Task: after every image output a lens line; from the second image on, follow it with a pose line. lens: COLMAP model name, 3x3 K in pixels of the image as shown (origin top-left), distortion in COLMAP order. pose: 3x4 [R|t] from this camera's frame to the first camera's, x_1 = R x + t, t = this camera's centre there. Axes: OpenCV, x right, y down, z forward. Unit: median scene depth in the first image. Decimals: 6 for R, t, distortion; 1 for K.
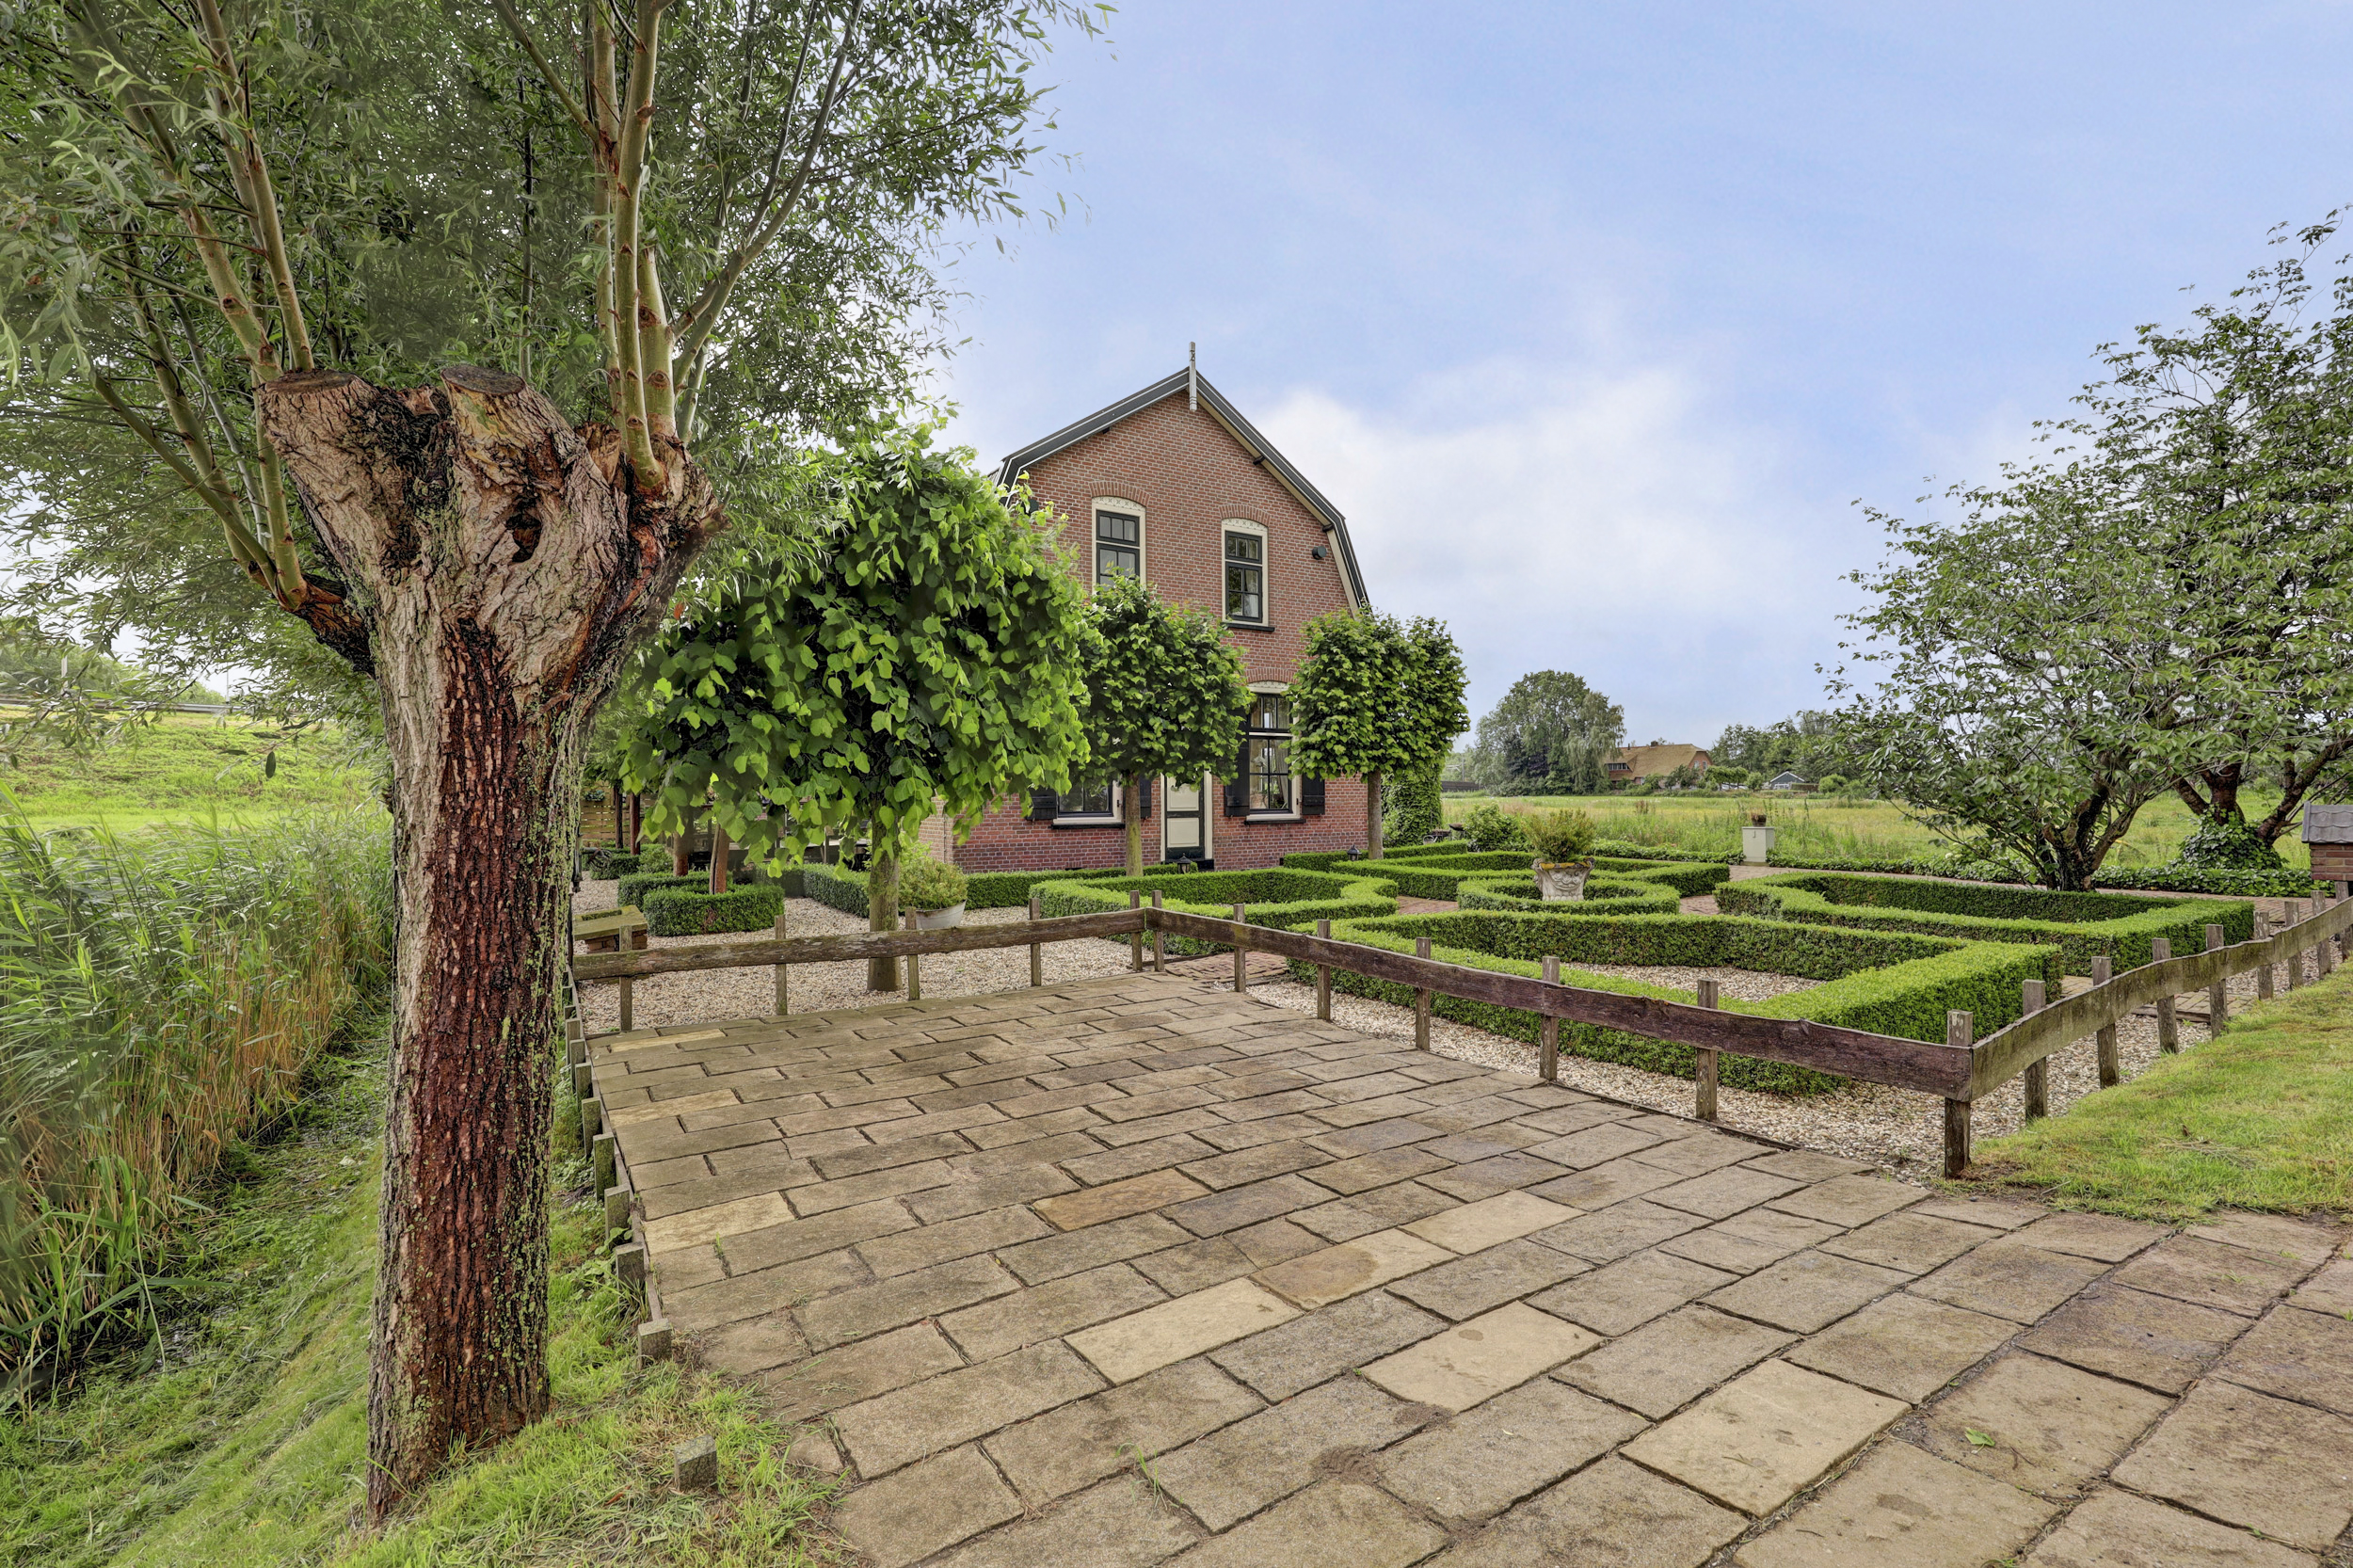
lens RADIAL K [[1027.0, 0, 1176.5], [0, 1027.0, 784.0], [0, 0, 1]] dist [-0.008890, -0.000046]
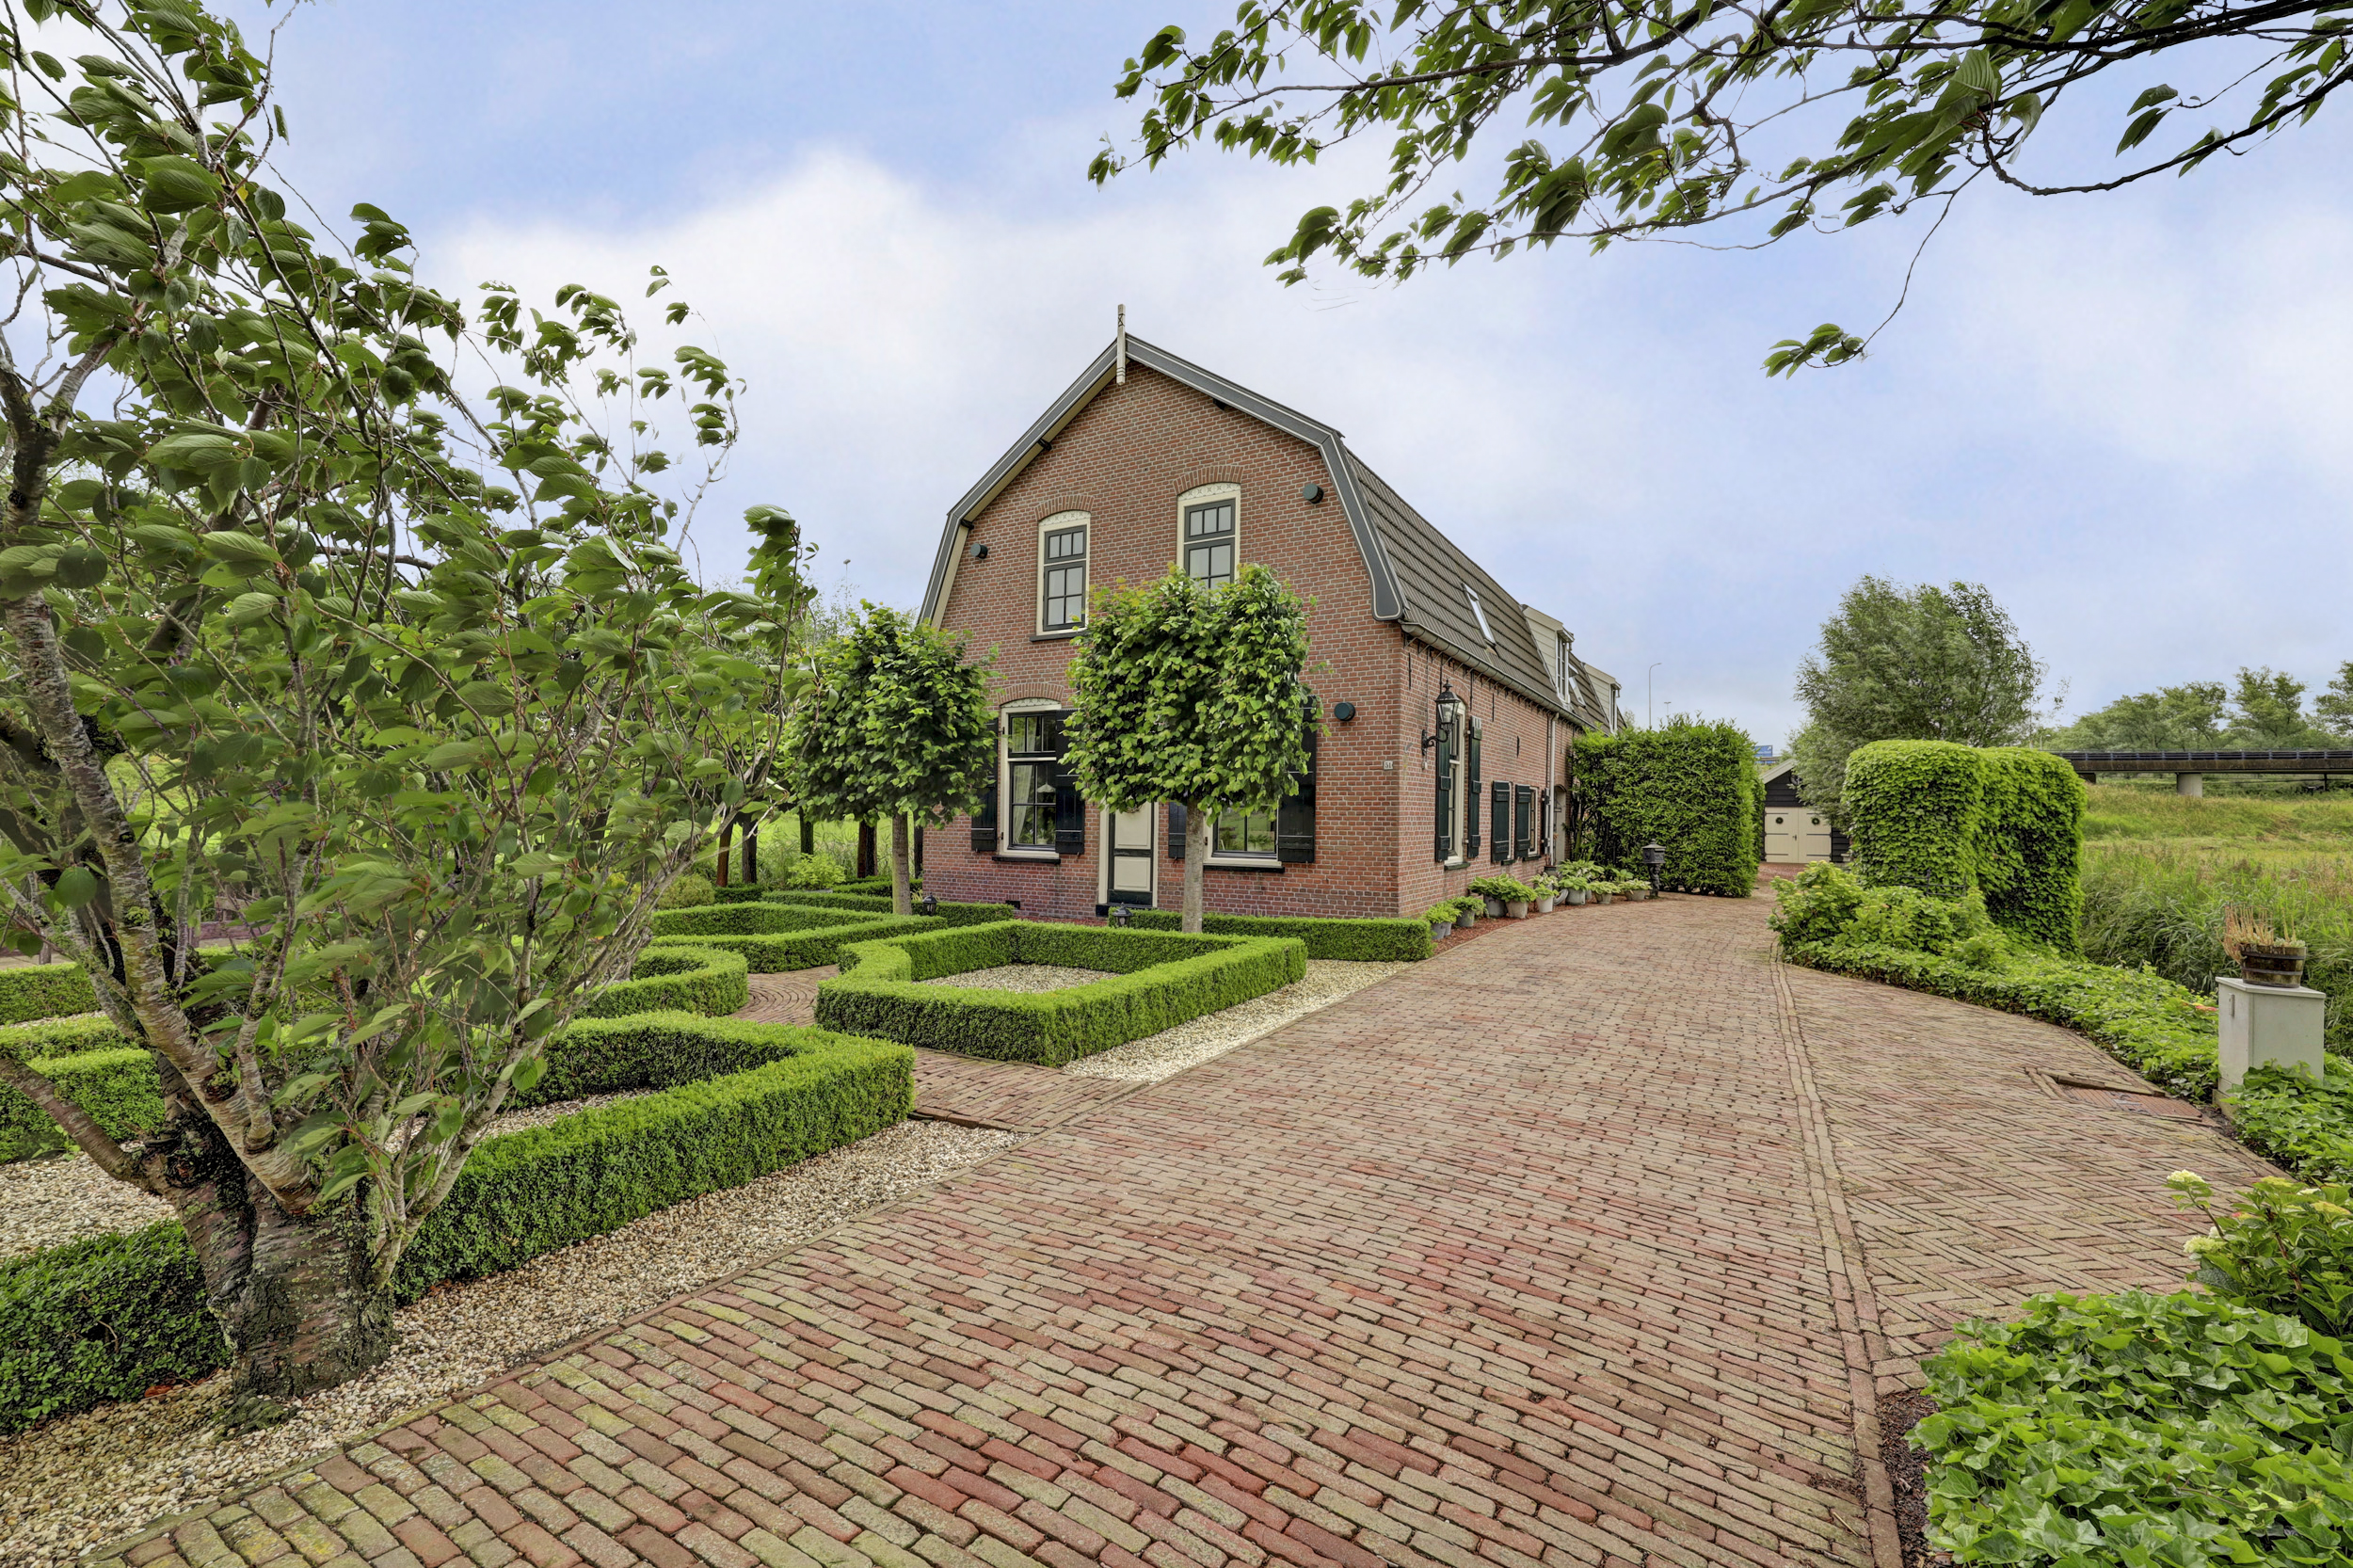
lens RADIAL K [[1038.4, 0, 1176.5], [0, 1038.4, 784.0], [0, 0, 1]] dist [0.035978, 0.000129]
pose [[0.448560, -0.022226, -0.893476, 1.183130], [-0.008759, 0.999533, -0.029262, -0.004915], [0.893710, 0.020952, 0.448156, 0.957548]]
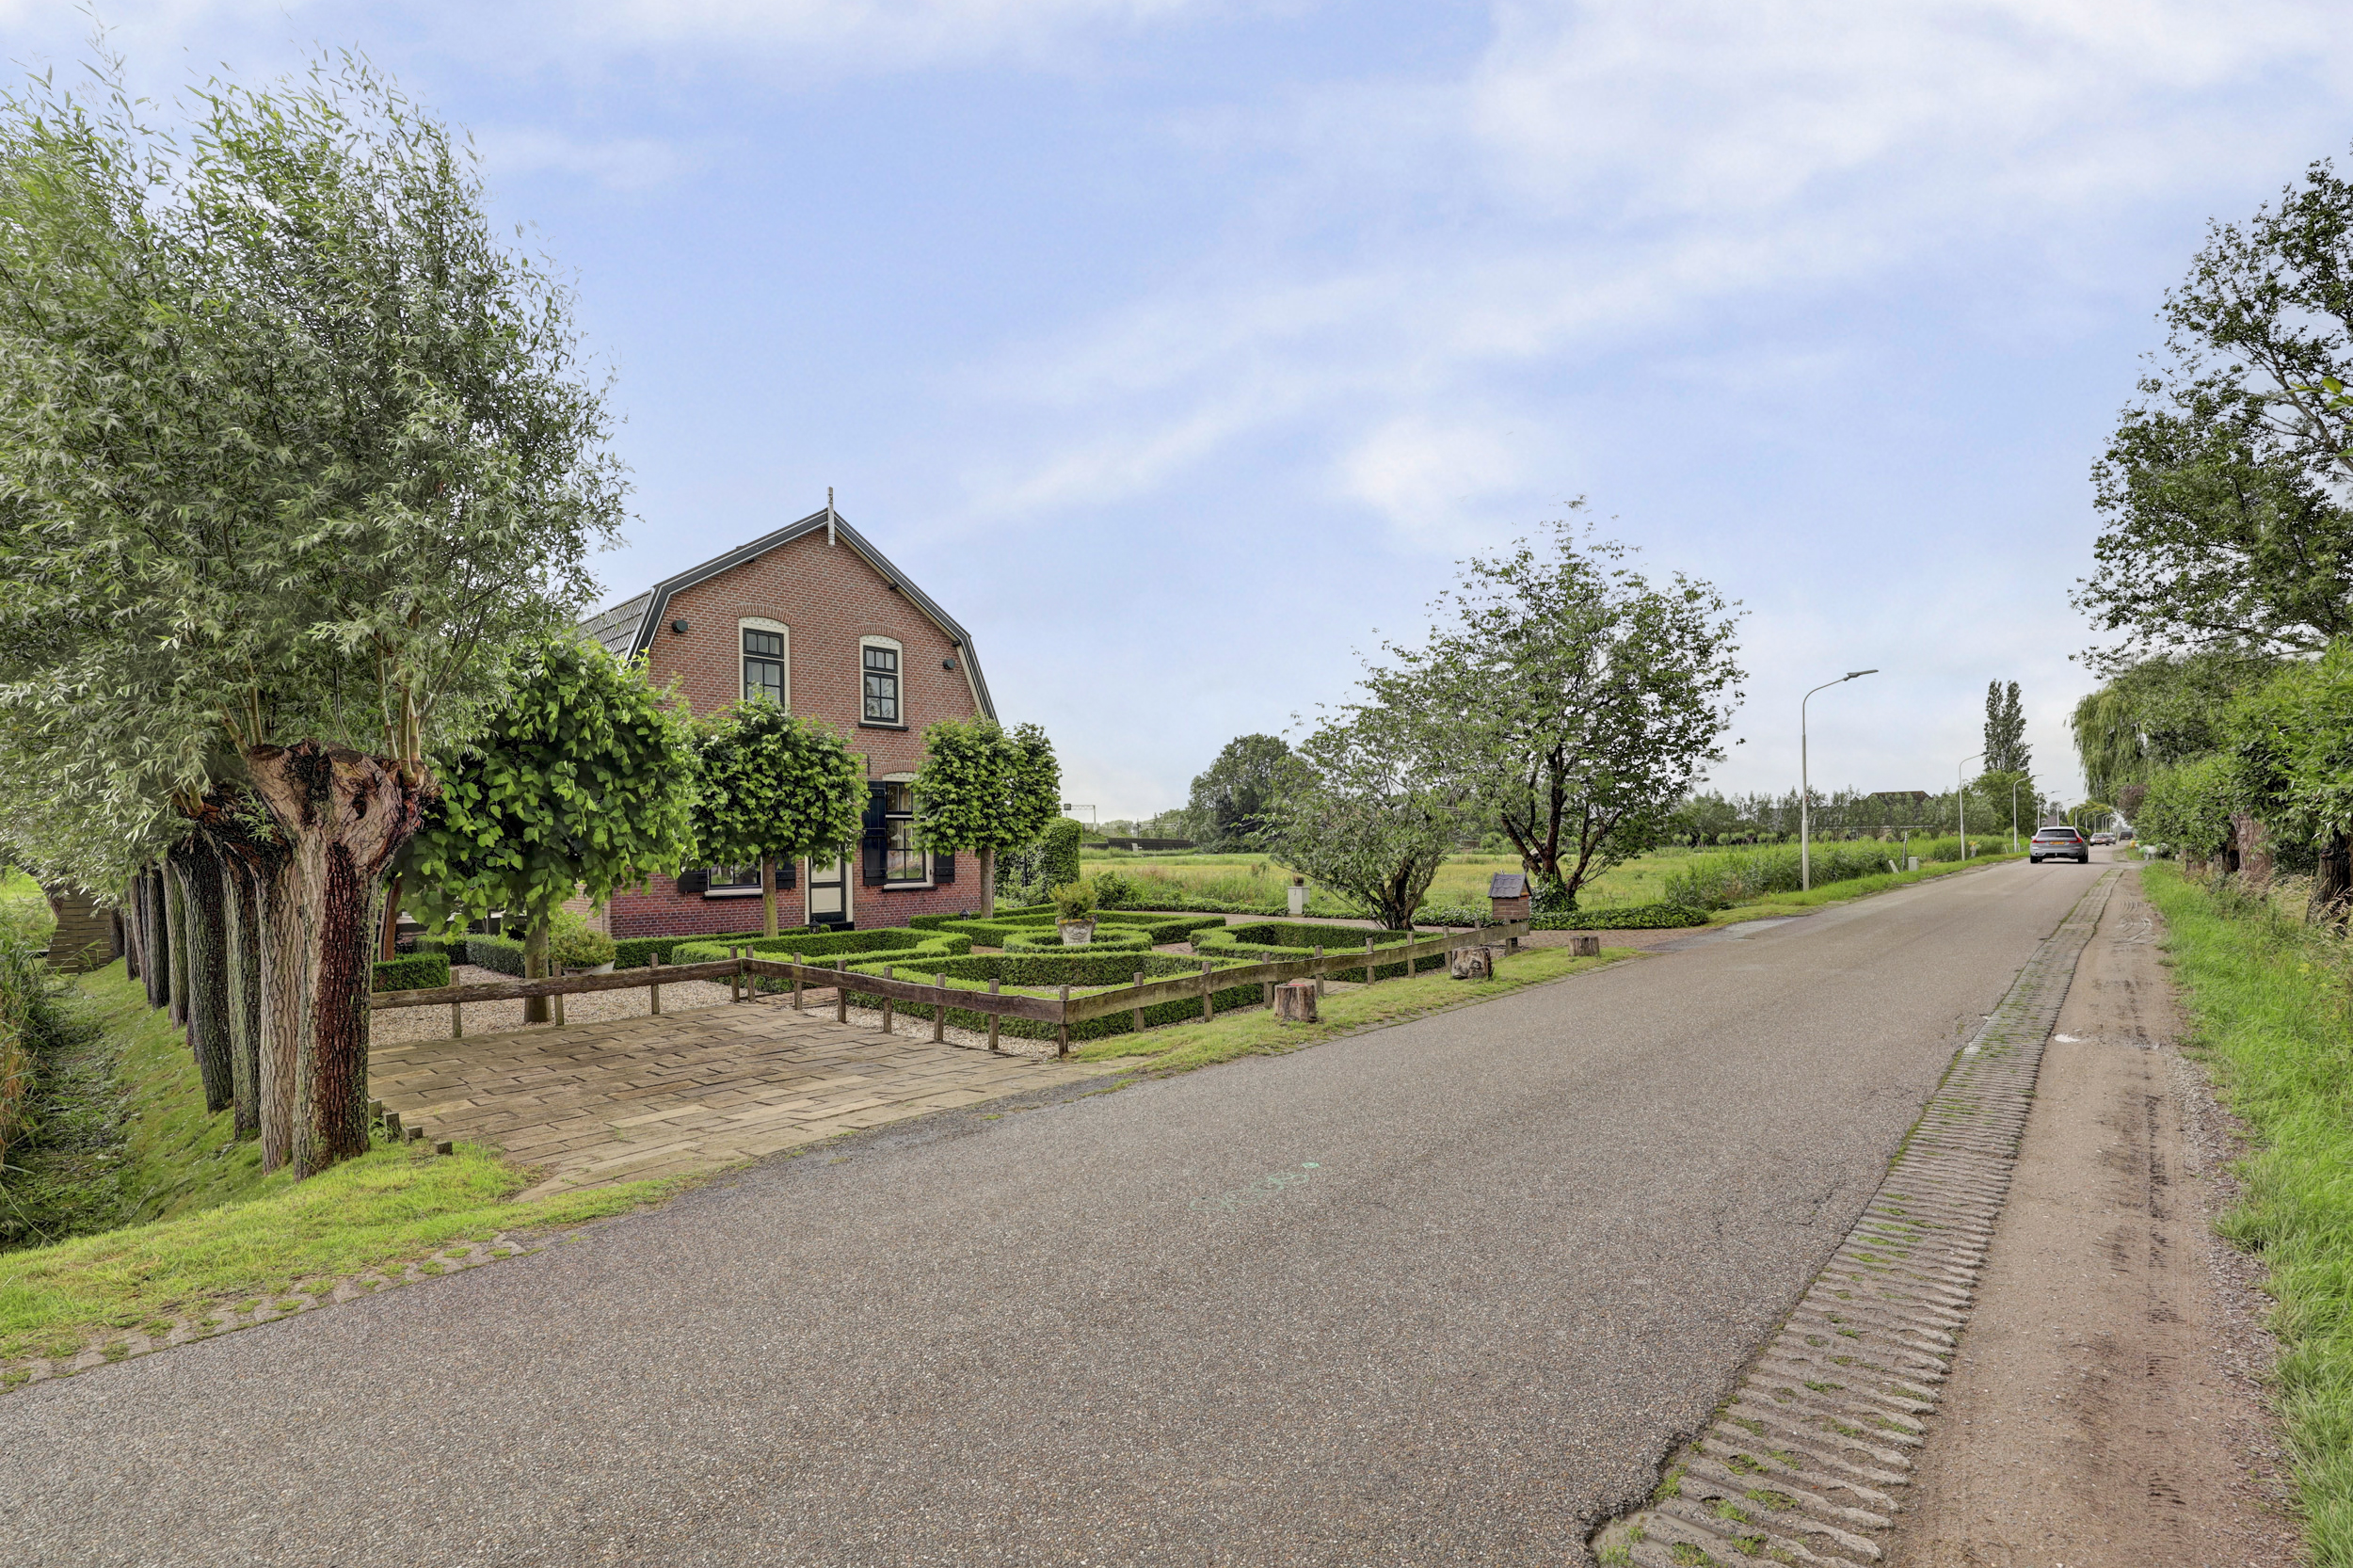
lens RADIAL K [[1039.8, 0, 1170.0], [0, 1039.8, 855.4], [0, 0, 1]] dist [-0.006153, -0.000073]
pose [[0.967764, -0.008791, 0.251706, 0.130607], [0.005399, 0.999885, 0.014163, -0.028632], [-0.251802, -0.012347, 0.967700, -0.390567]]
